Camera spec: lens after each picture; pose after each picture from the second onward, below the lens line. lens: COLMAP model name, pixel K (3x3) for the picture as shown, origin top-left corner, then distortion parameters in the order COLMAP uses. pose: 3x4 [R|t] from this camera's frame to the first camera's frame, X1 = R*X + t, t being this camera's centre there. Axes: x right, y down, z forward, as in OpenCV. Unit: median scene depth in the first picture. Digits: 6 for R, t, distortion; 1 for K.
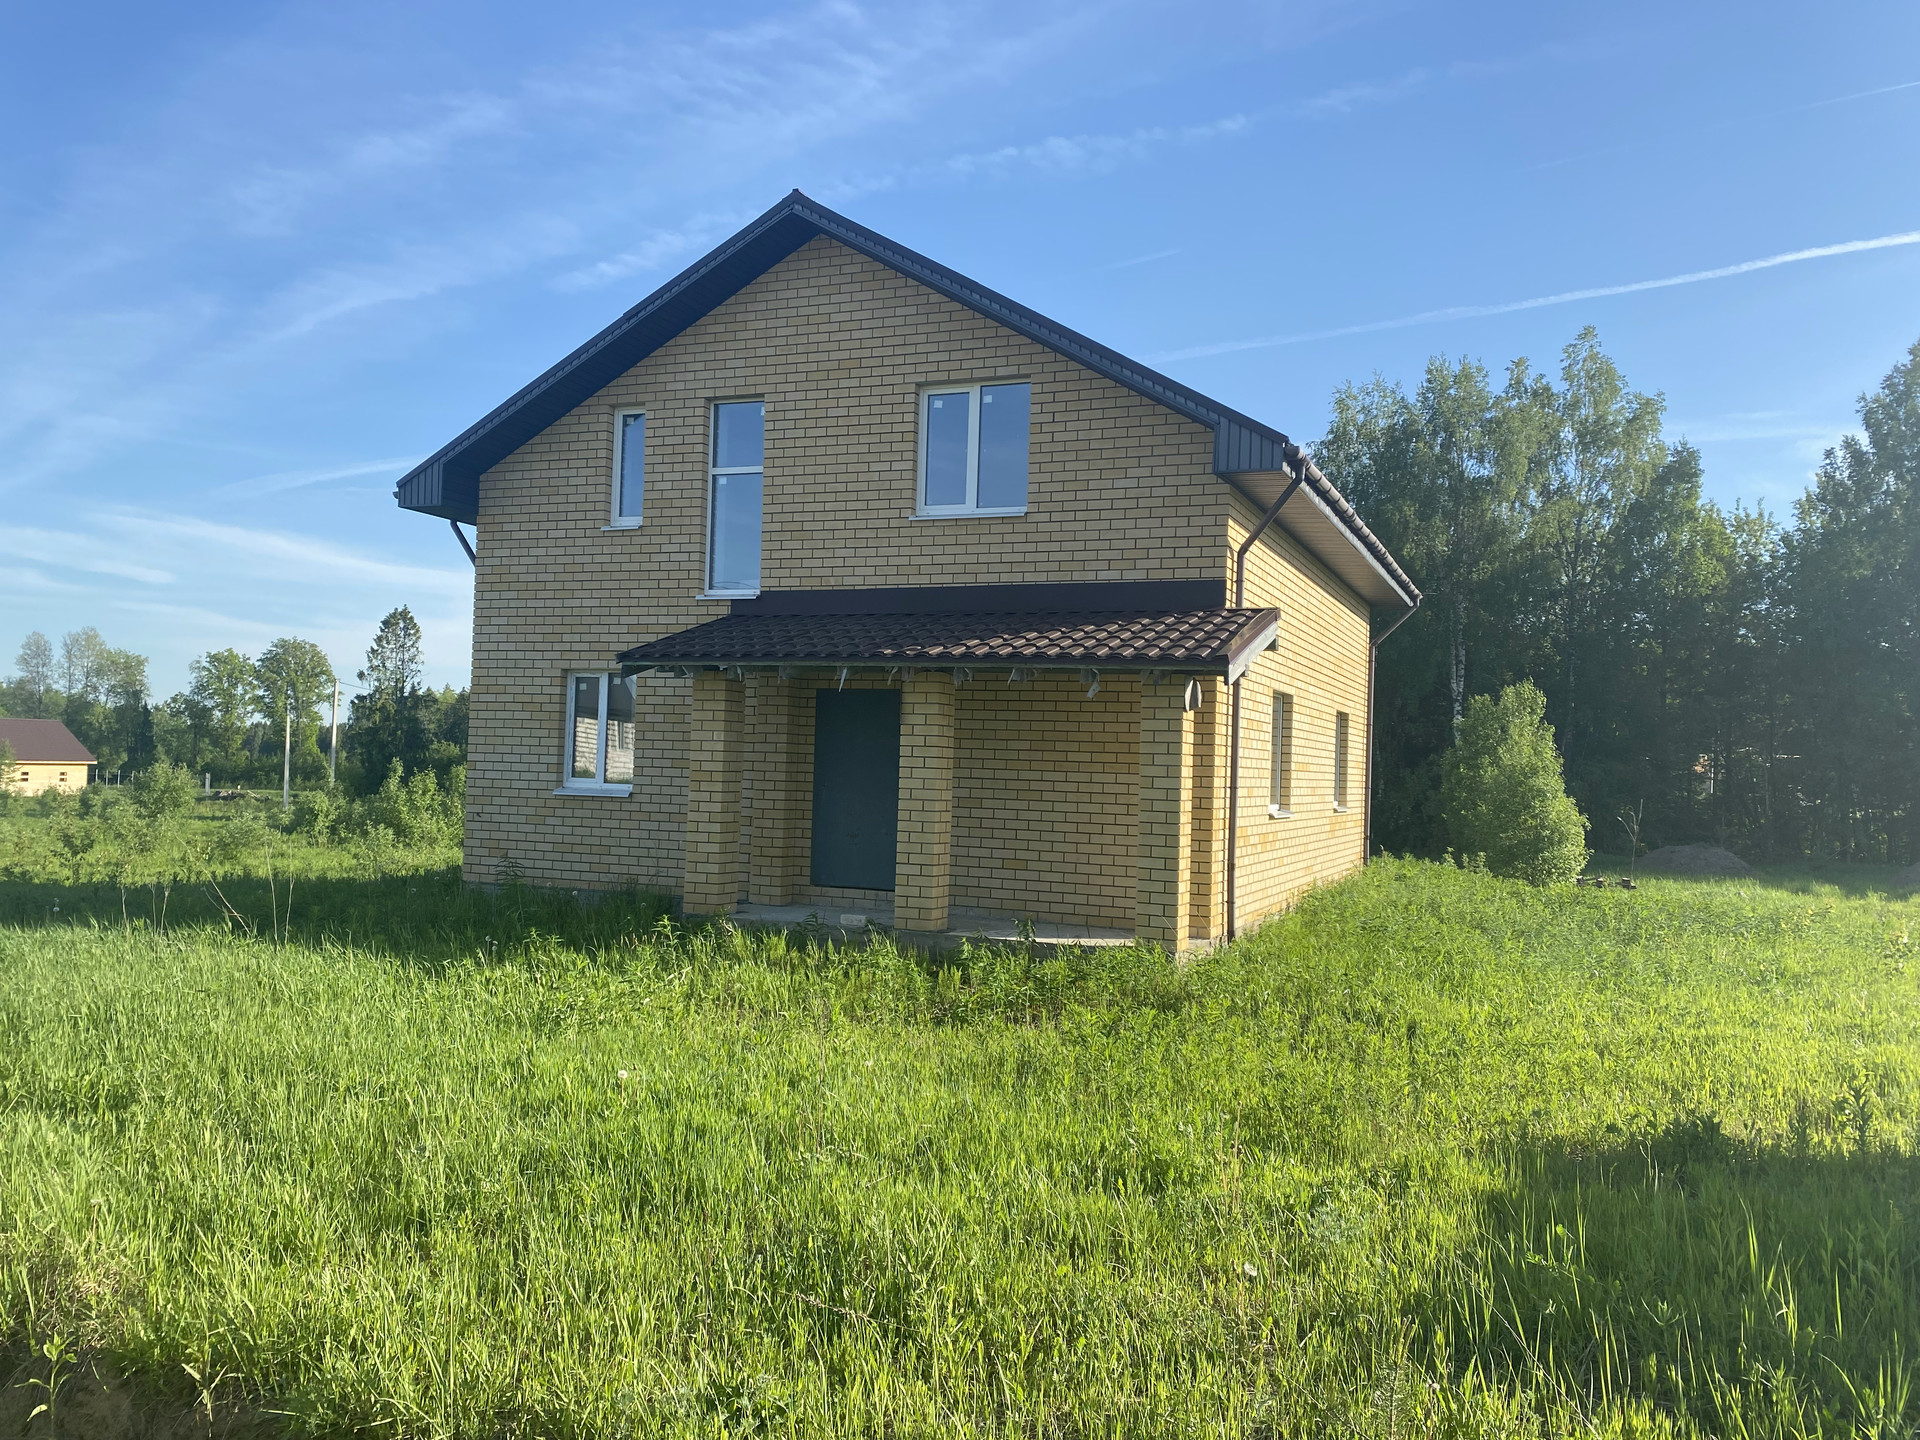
lens RADIAL K [[1565.8, 0, 945.5], [0, 1565.8, 738.6], [0, 0, 1]] dist [0.019240, -0.019702]
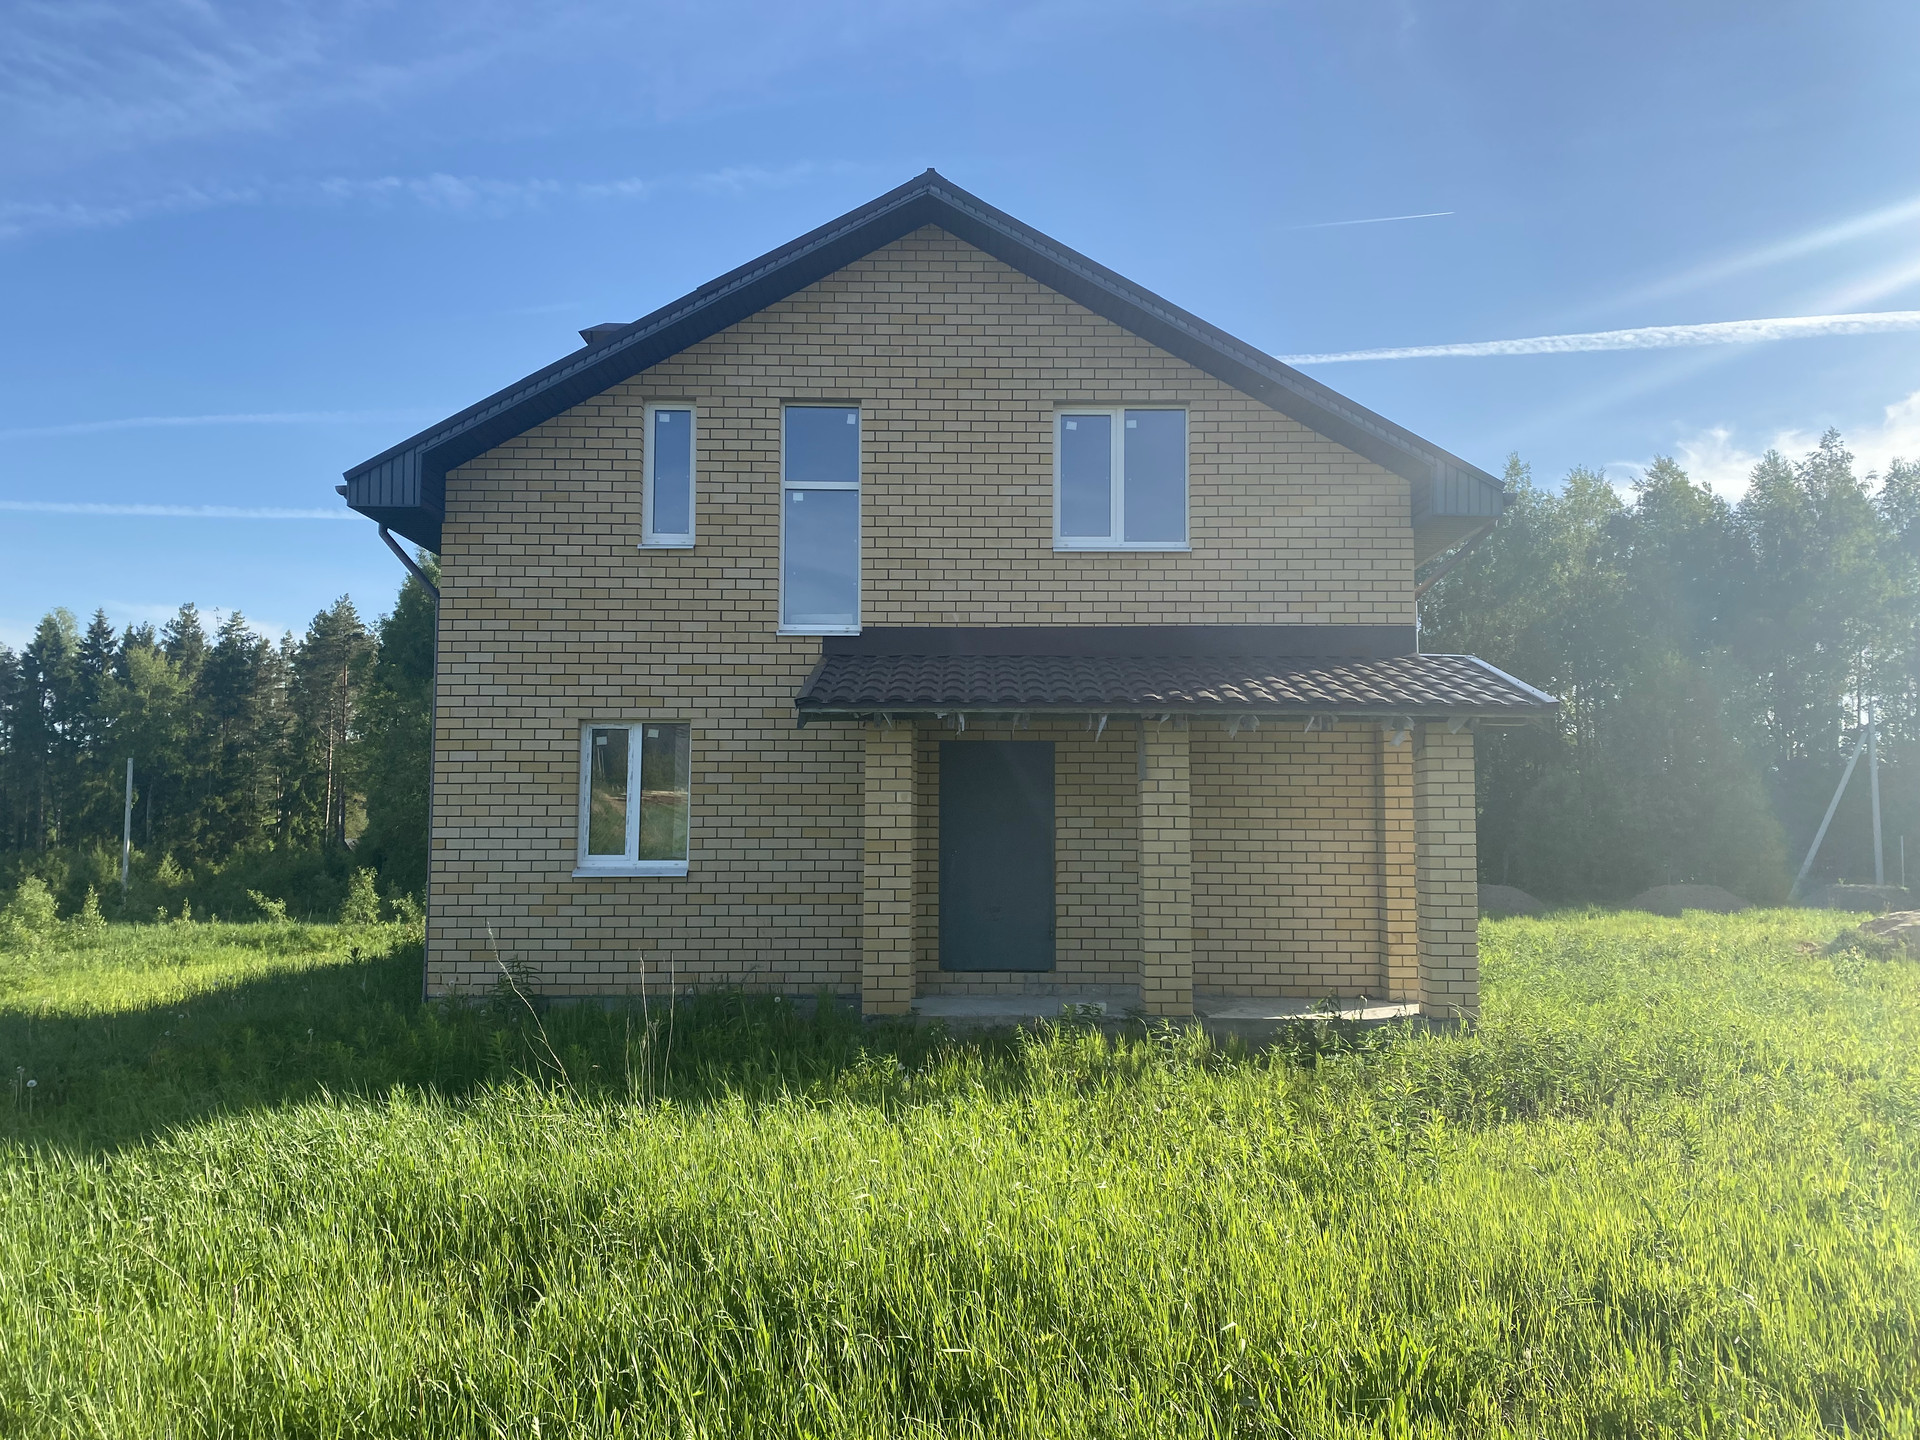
lens RADIAL K [[1565.8, 0, 948.6], [0, 1565.8, 706.8], [0, 0, 1]] dist [0.019240, -0.019702]
pose [[0.914823, 0.004688, 0.403827, -0.428088], [0.018632, 0.998378, -0.053798, -0.004319], [-0.403424, 0.056740, 0.913252, 0.211120]]
